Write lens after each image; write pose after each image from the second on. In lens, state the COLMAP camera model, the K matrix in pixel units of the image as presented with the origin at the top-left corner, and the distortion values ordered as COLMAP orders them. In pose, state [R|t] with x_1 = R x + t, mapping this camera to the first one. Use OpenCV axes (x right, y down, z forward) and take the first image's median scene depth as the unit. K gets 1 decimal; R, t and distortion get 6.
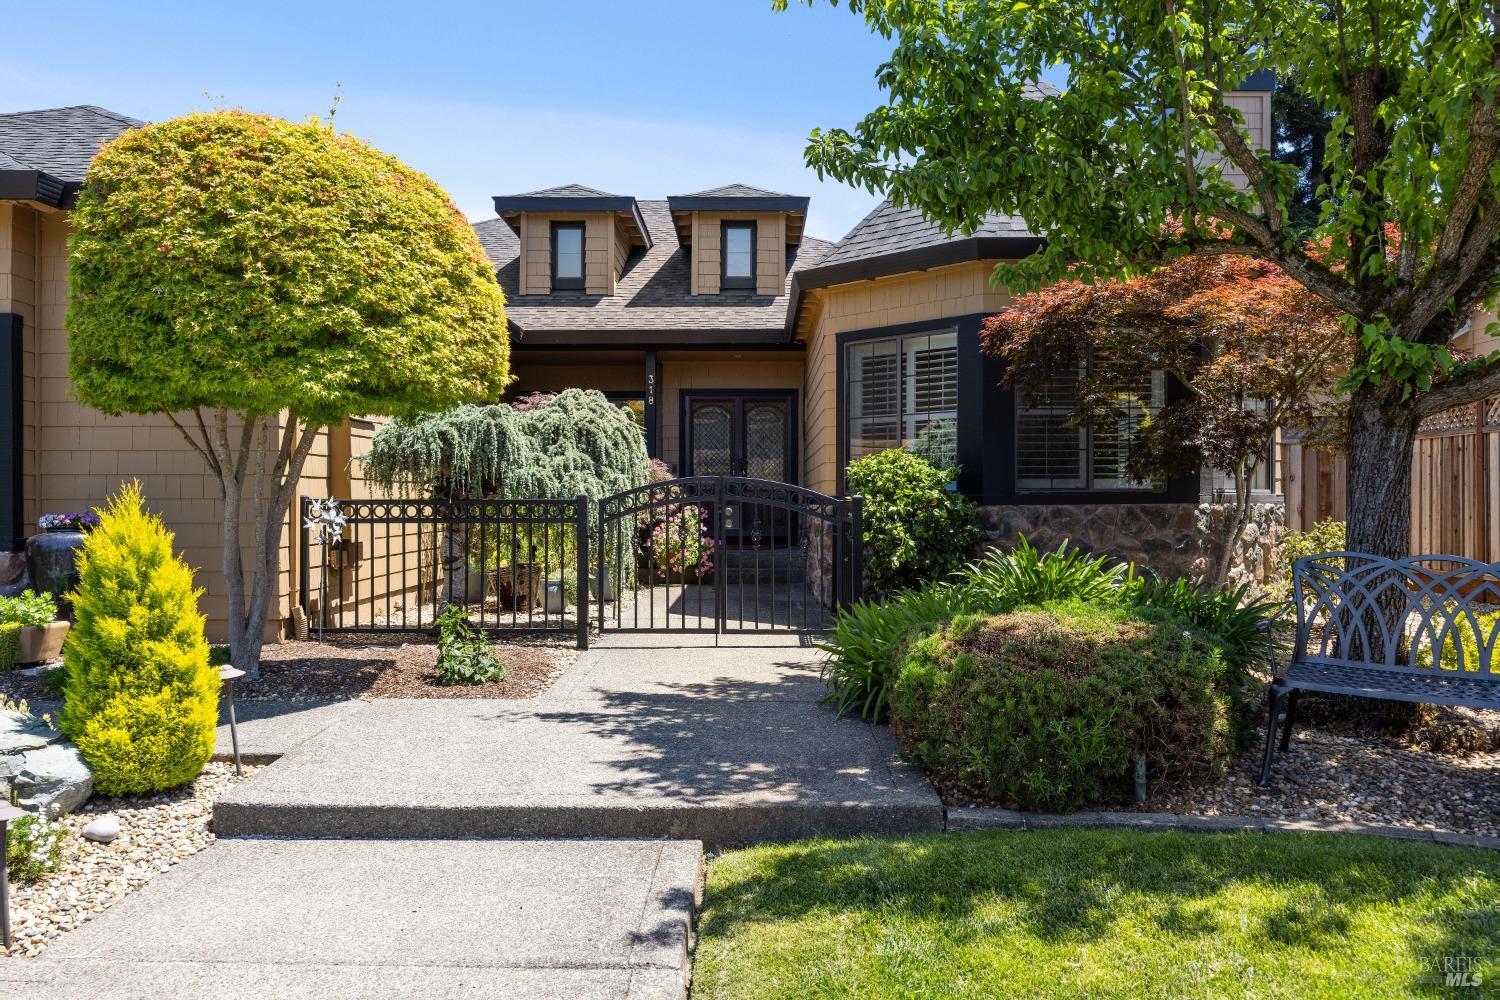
lens RADIAL K [[1146.0, 0, 754.7], [0, 1146.0, 499.8], [0, 0, 1]] dist [-0.008589, -0.000115]
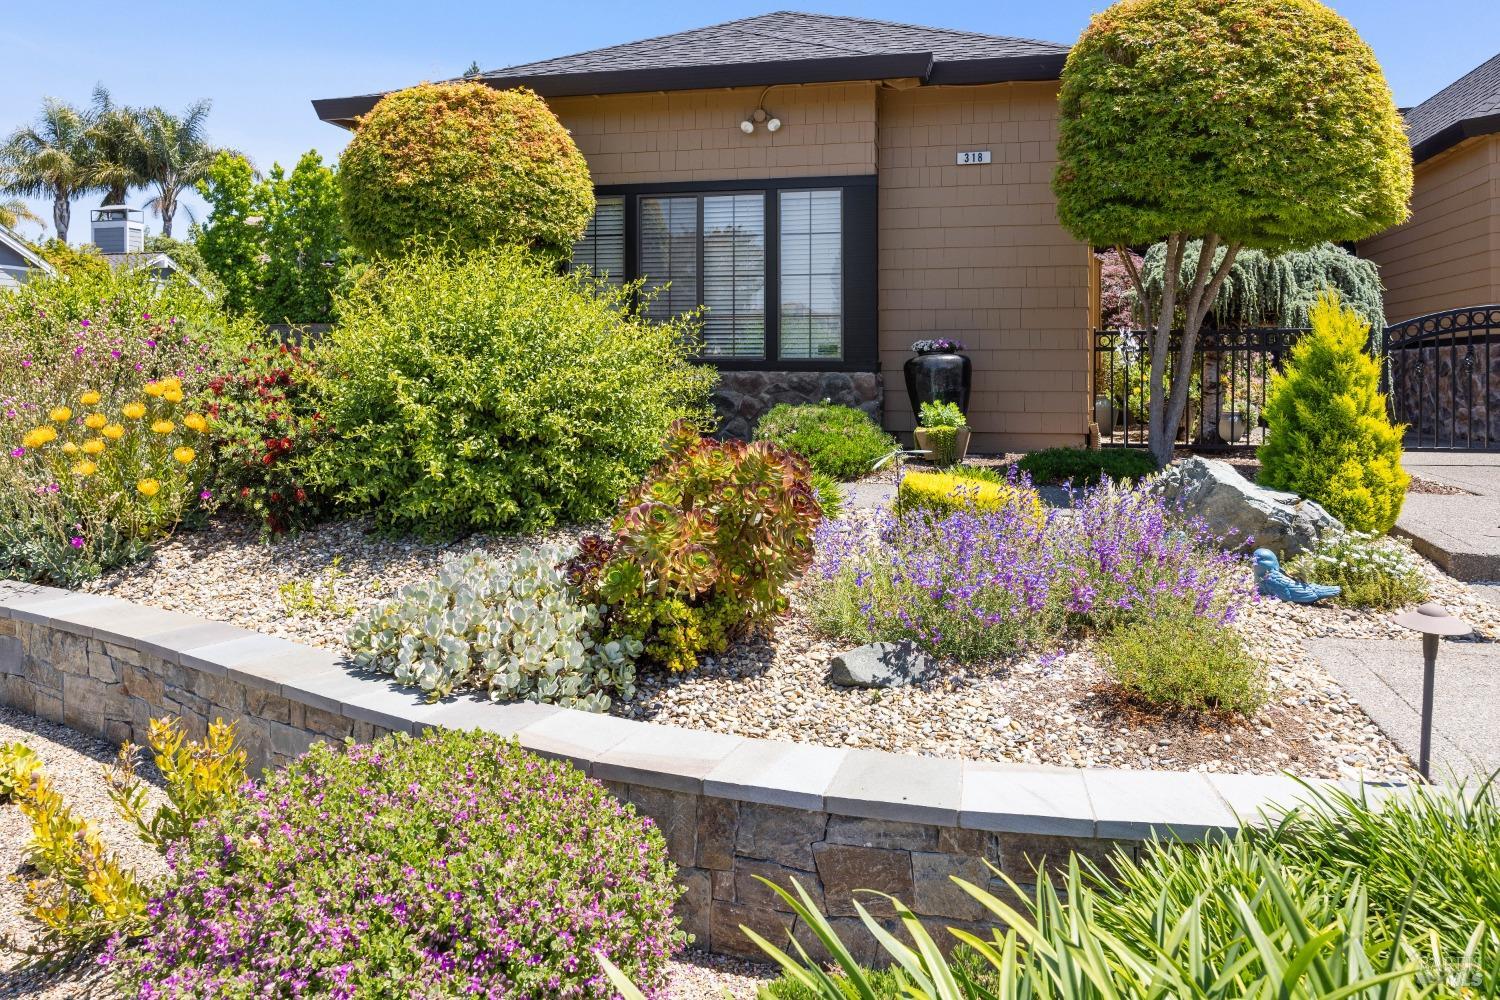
lens RADIAL K [[1068.1, 0, 694.3], [0, 1068.1, 382.8], [0, 0, 1]] dist [-0.048241, -0.004689]
pose [[0.958949, 0.004206, -0.283547, -0.482591], [-0.001597, 0.999954, 0.009432, 0.043217], [0.283573, -0.008592, 0.958912, -0.127964]]
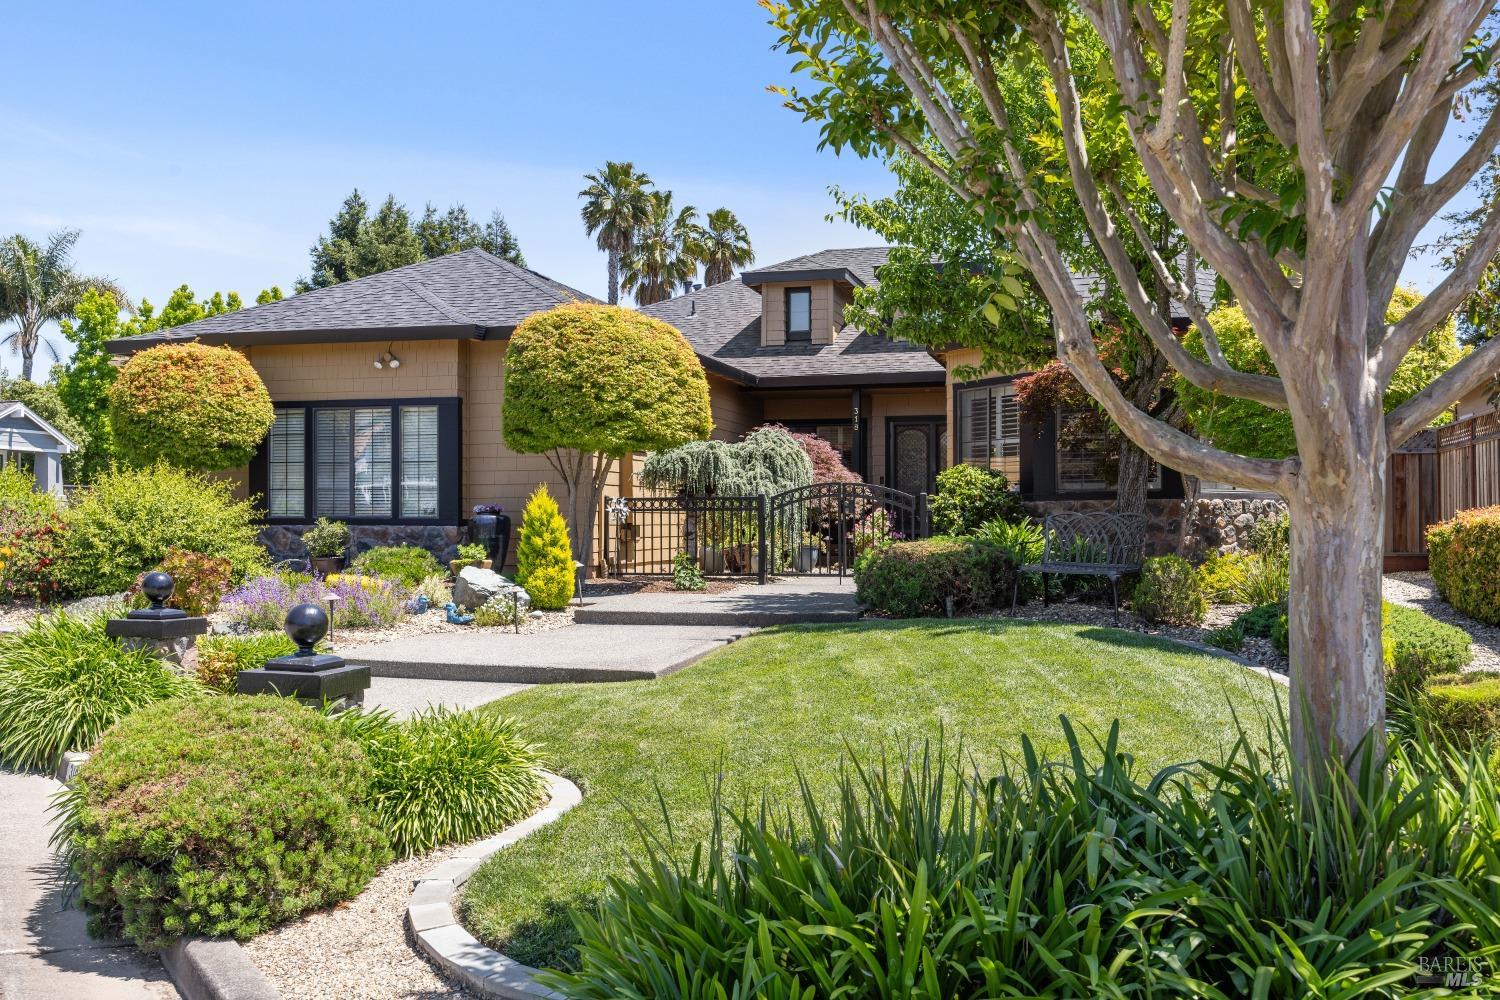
lens RADIAL K [[1382.9, 0, 750.8], [0, 1382.9, 500.1], [0, 0, 1]] dist [-0.073600, 0.000000]
pose [[0.964918, -0.005813, -0.262488, 0.369184], [0.001342, 0.999851, -0.017207, 0.039860], [0.262549, 0.016251, 0.964782, -0.968610]]
